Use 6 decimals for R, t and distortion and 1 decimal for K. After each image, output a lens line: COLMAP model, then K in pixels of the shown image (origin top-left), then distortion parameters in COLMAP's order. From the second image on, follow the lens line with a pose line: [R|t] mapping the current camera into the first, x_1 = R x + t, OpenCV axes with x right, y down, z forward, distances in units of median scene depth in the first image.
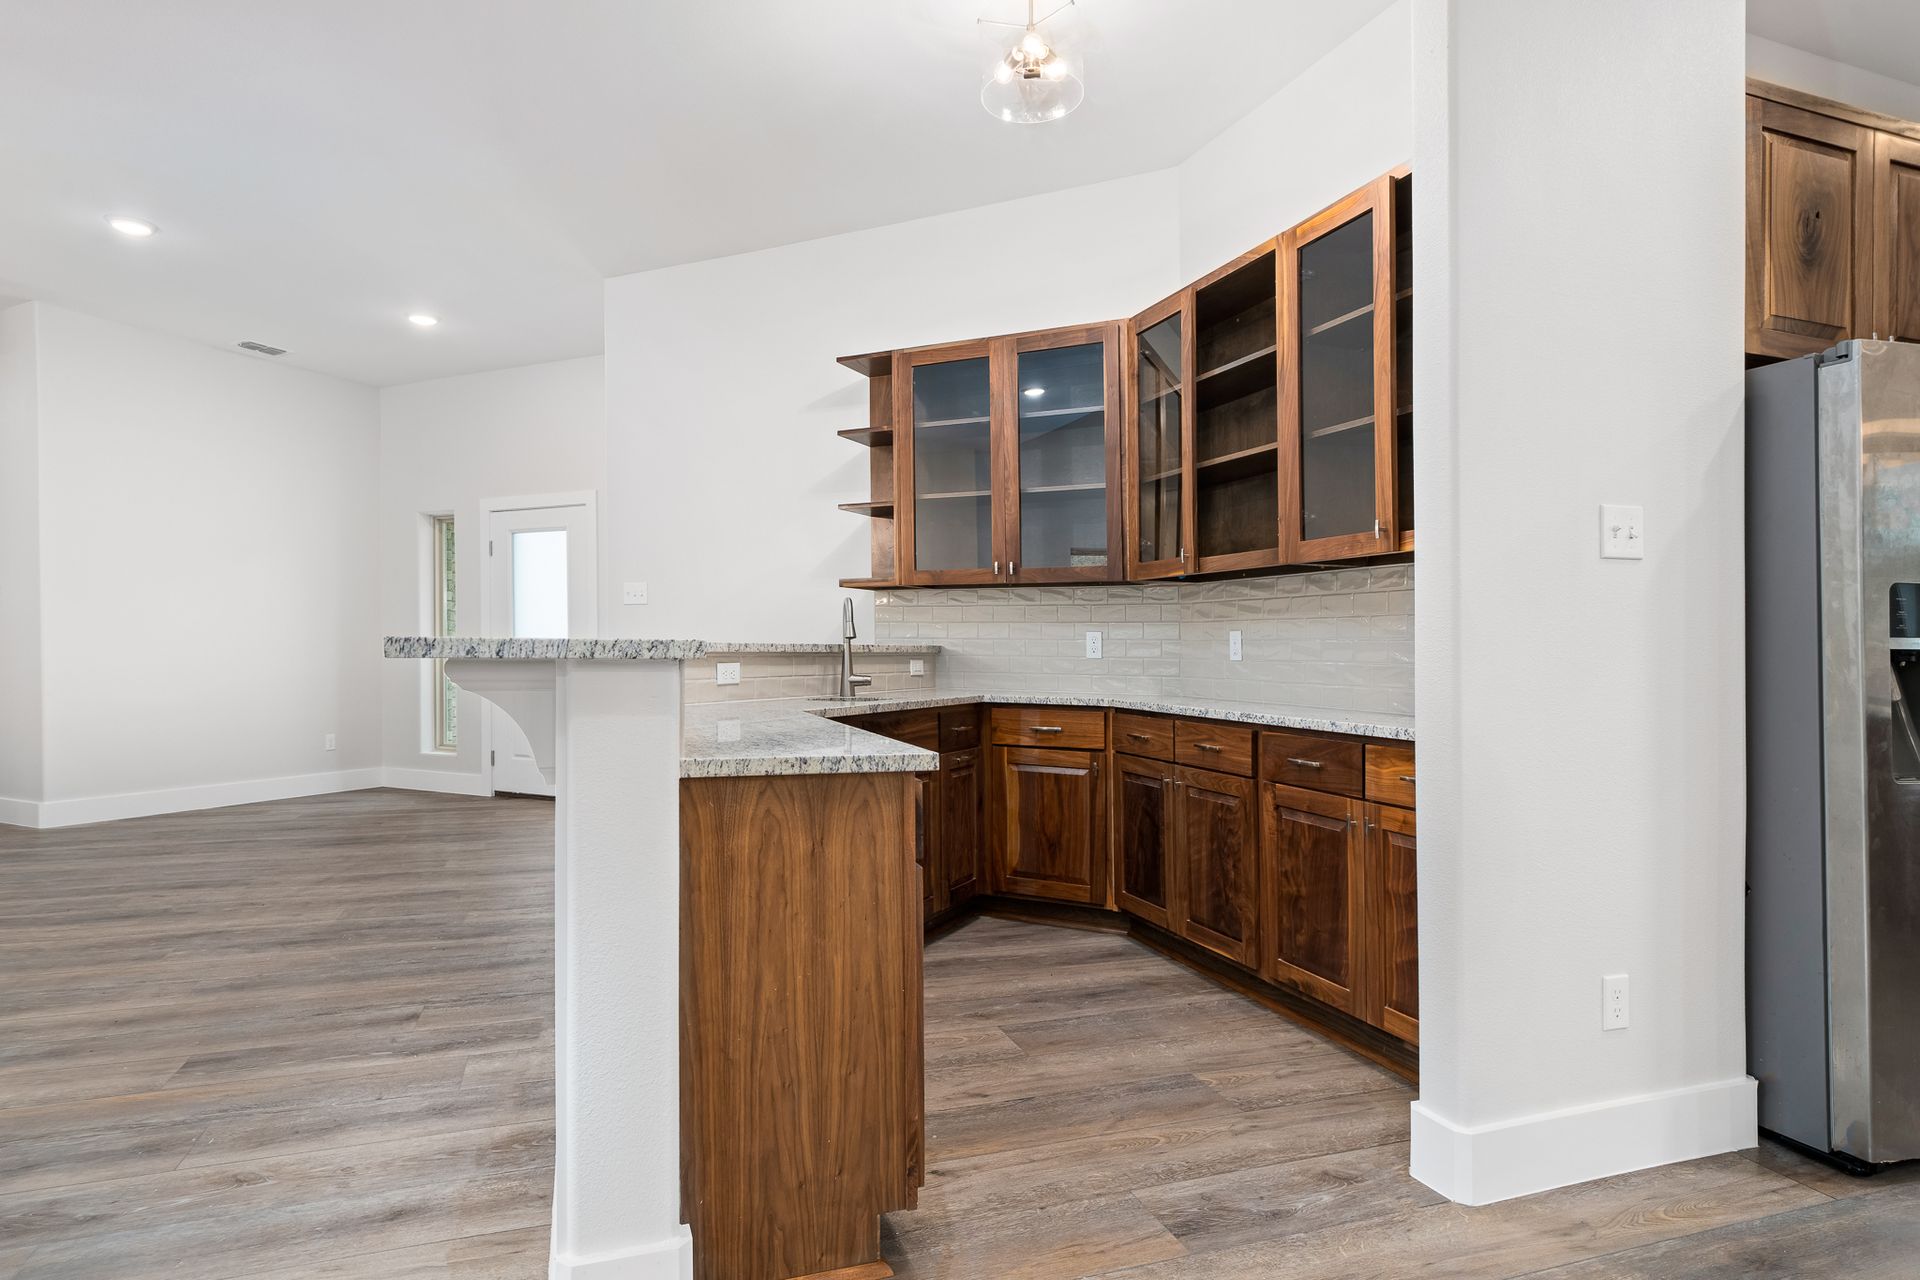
lens RADIAL K [[1030.4, 0, 932.2], [0, 1030.4, 660.2], [0, 0, 1]] dist [0.004096, 0.001050]
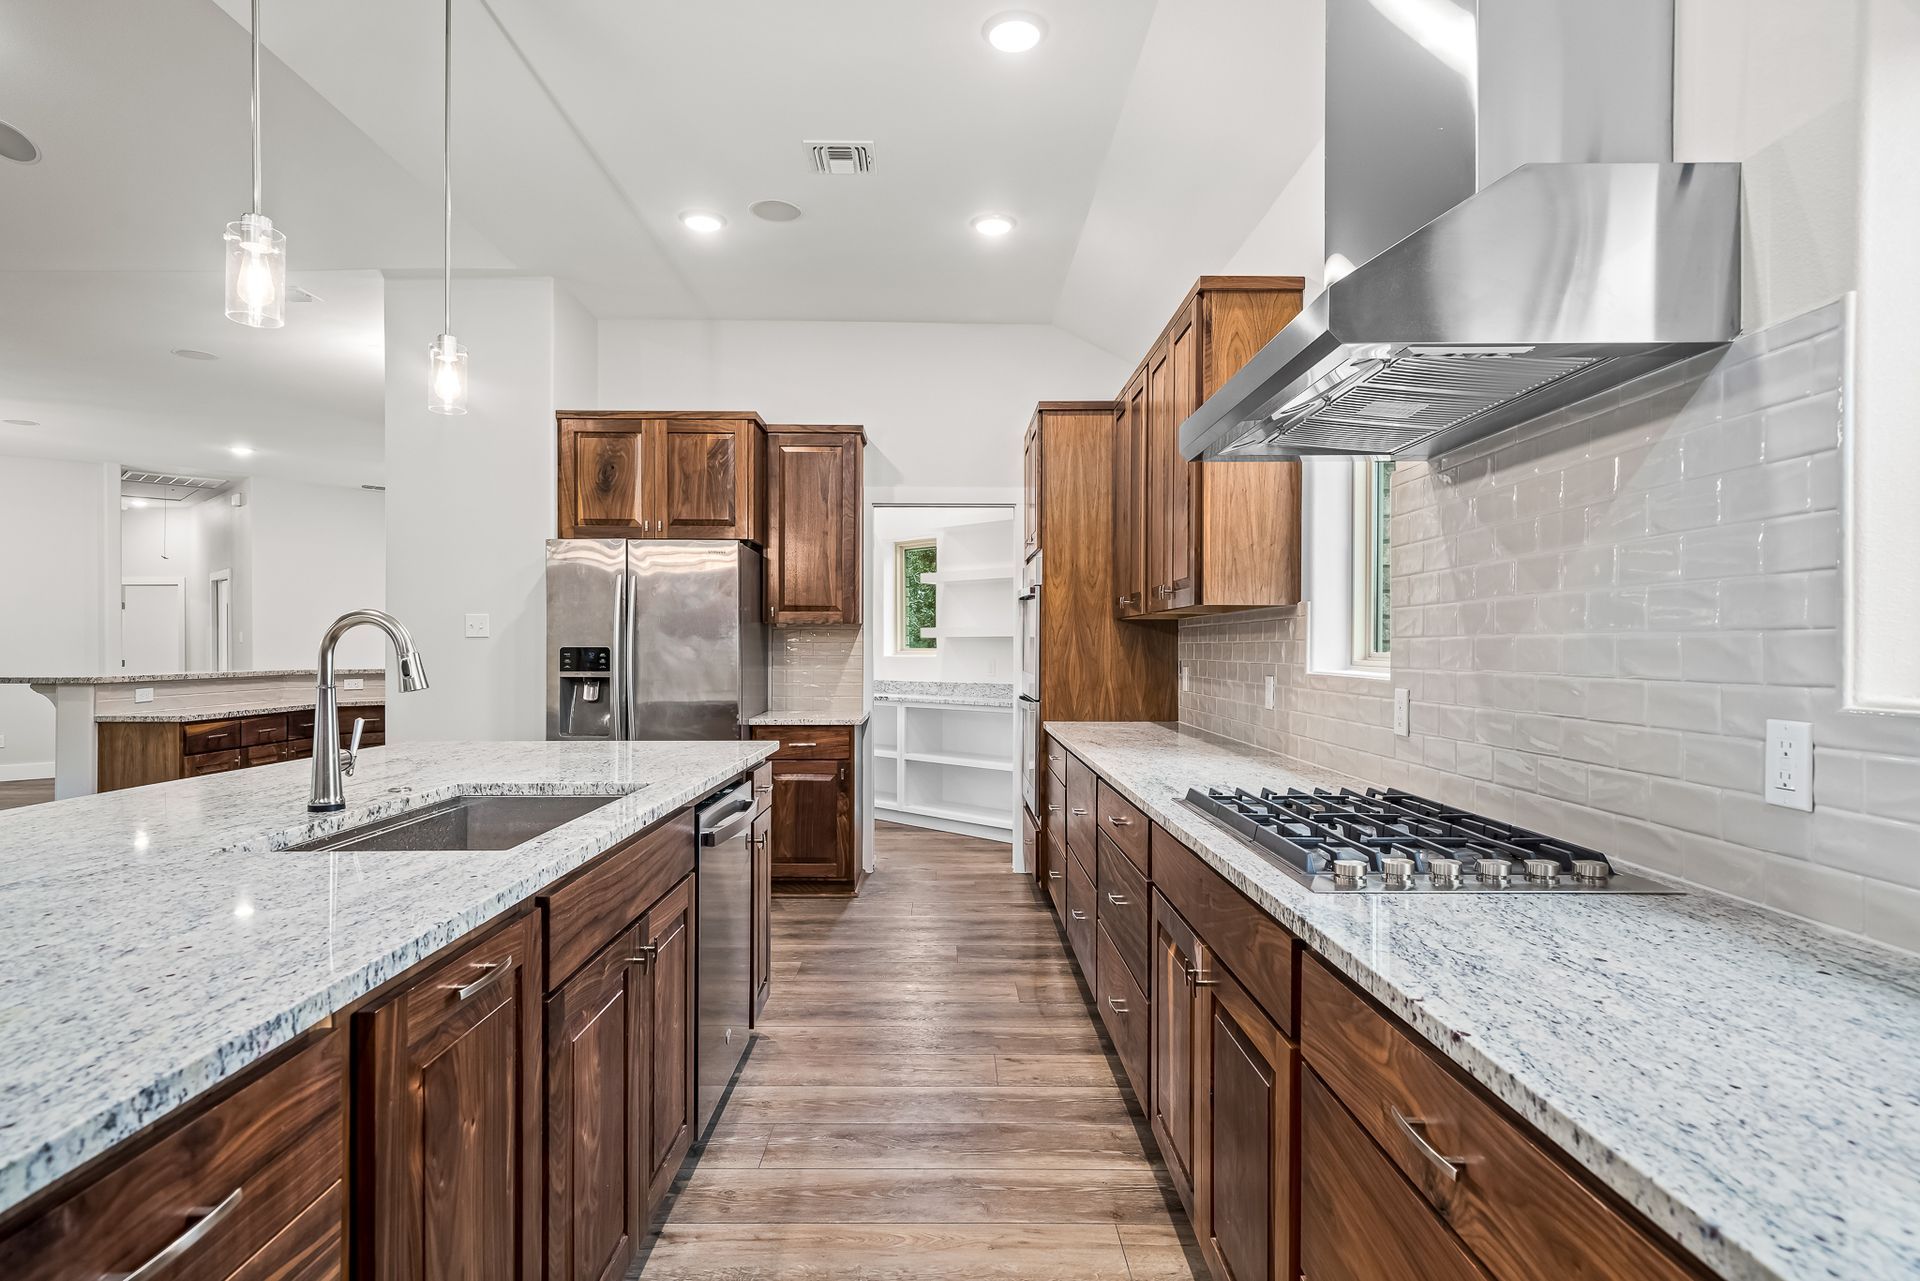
lens RADIAL K [[1007.7, 0, 941.0], [0, 1007.7, 651.5], [0, 0, 1]] dist [0.011249, 0.001457]
pose [[0.944134, -0.009225, -0.329433, 1.670411], [0.006089, 0.999926, -0.010548, -0.025531], [0.329506, 0.007953, 0.944120, -0.547514]]
